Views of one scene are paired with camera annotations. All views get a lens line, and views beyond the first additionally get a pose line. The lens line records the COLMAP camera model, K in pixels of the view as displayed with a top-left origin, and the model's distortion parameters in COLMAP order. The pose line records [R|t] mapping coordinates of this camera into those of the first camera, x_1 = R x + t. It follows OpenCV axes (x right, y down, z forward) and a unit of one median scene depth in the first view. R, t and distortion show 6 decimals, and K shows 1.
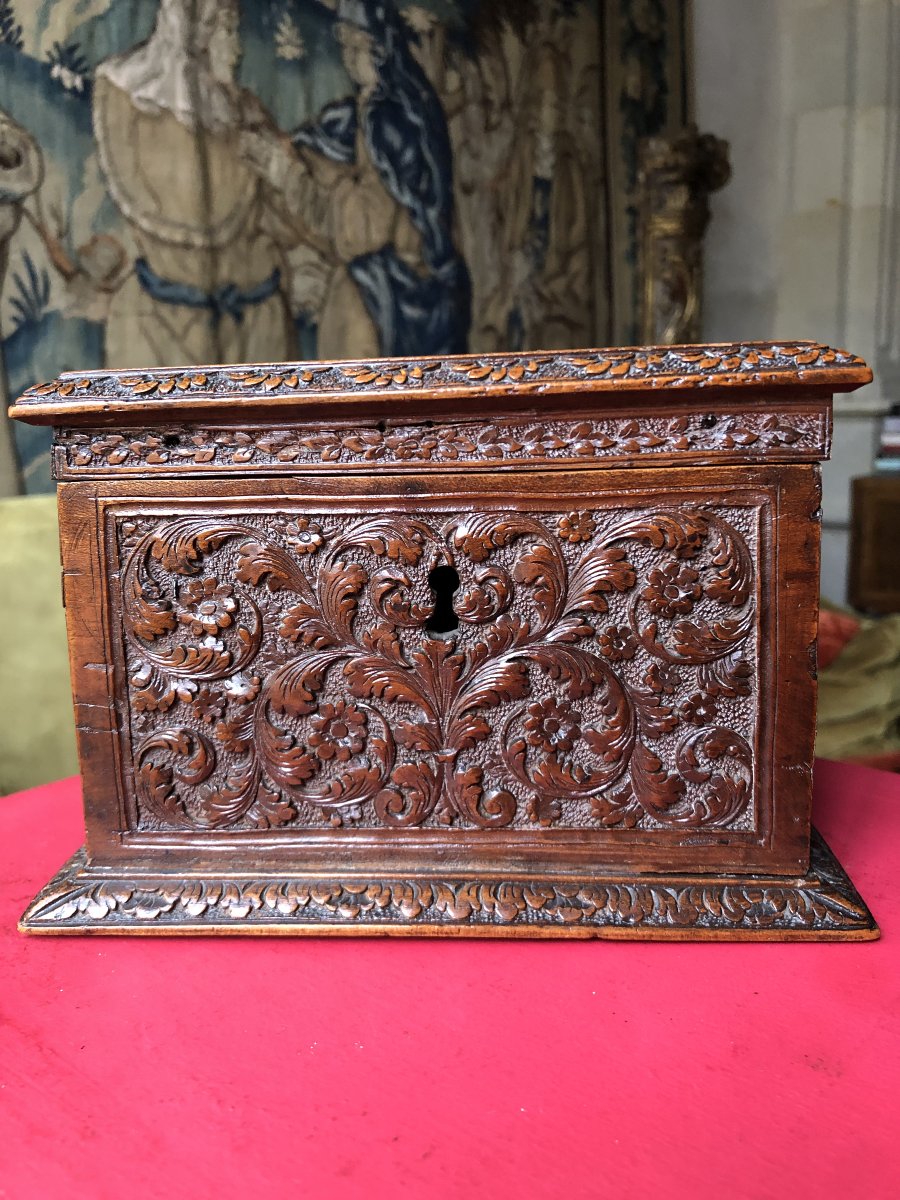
lens RADIAL K [[991.8, 0, 459.4], [0, 991.8, 600.9], [0, 0, 1]] dist [0.003019, -0.015713]
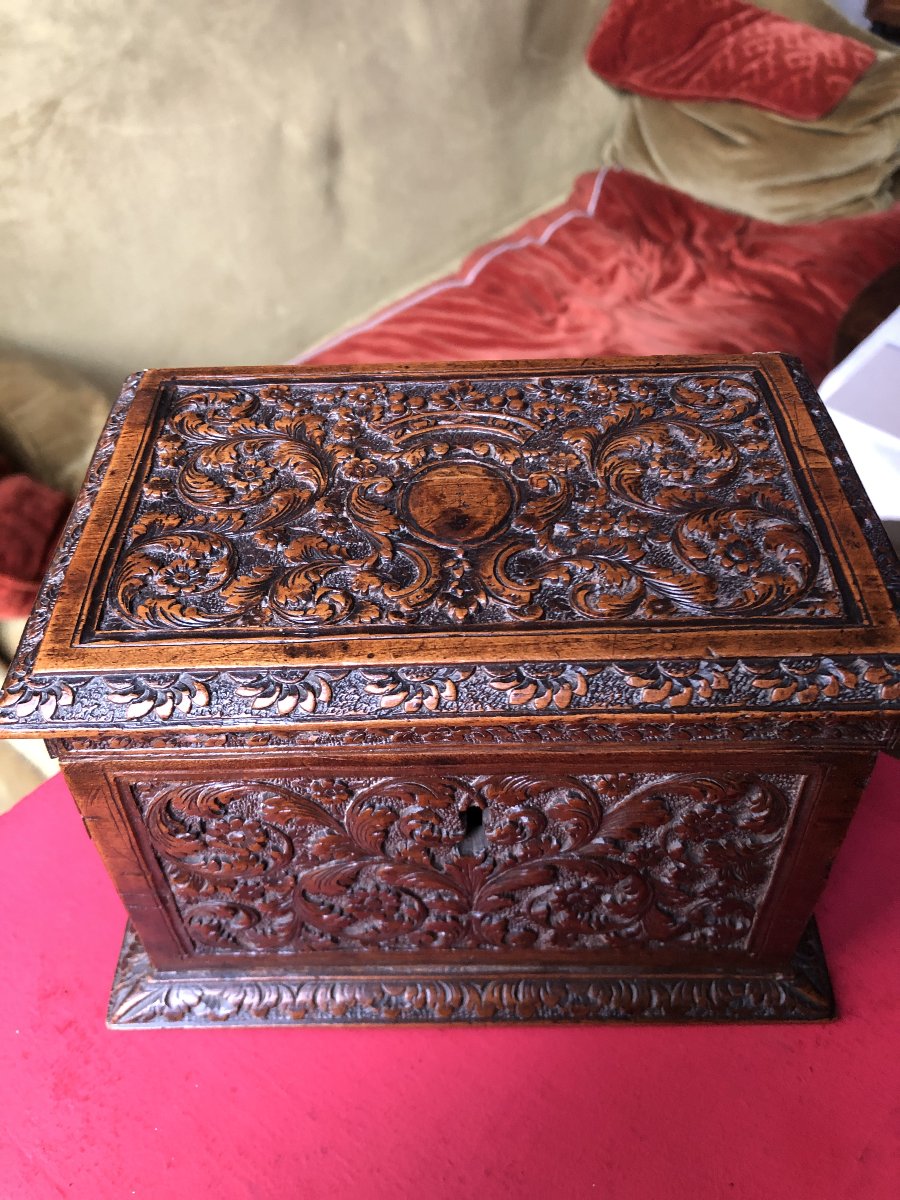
lens RADIAL K [[991.8, 0, 442.4], [0, 991.8, 606.8], [0, 0, 1]] dist [0.003019, -0.015713]
pose [[0.999458, -0.025930, 0.020277, -0.061615], [0.010116, 0.828148, 0.560418, -0.728585], [-0.031324, -0.559909, 0.827962, 0.296265]]
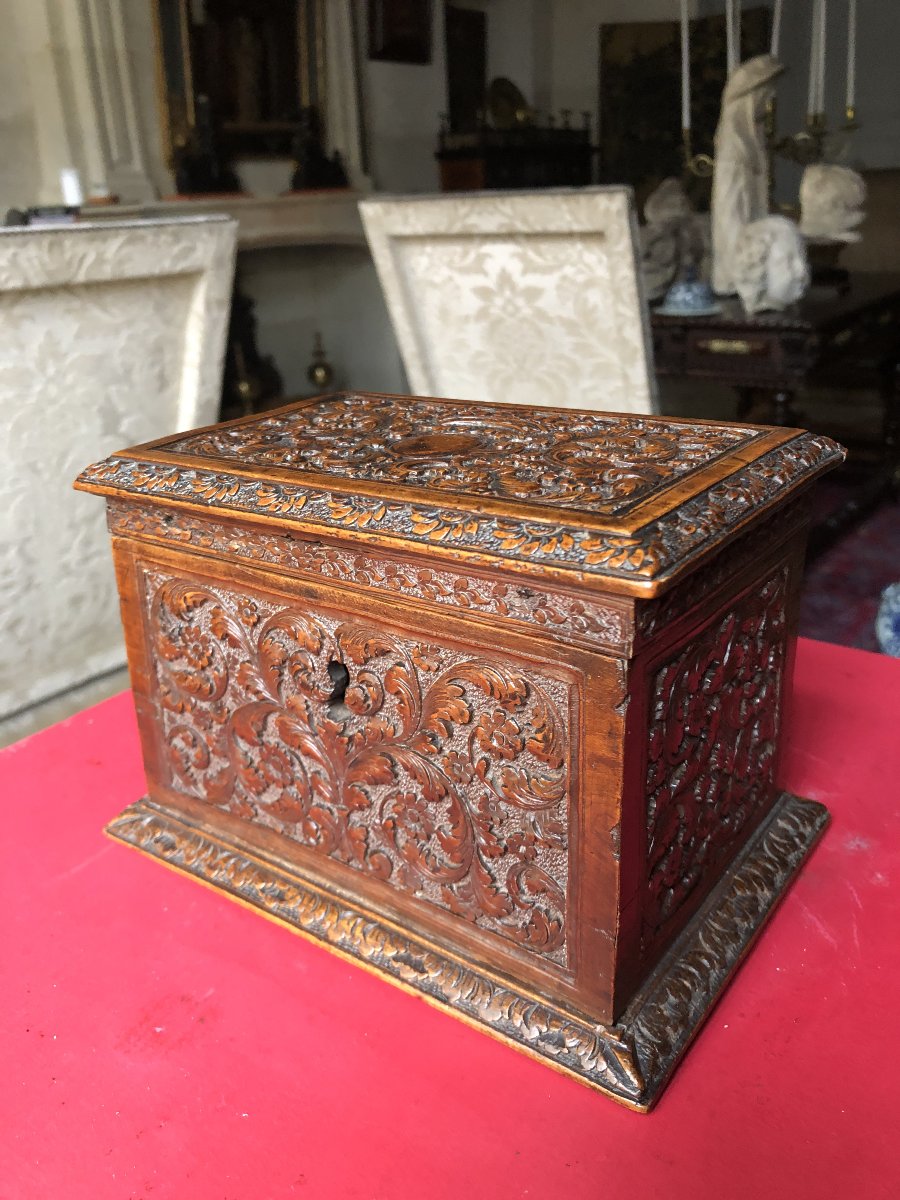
lens RADIAL K [[991.8, 0, 457.6], [0, 991.8, 599.4], [0, 0, 1]] dist [0.003019, -0.015713]
pose [[0.835458, 0.197052, -0.513011, 0.657199], [-0.085650, 0.968785, 0.232635, -0.372986], [0.542839, -0.150418, 0.826257, 0.139145]]
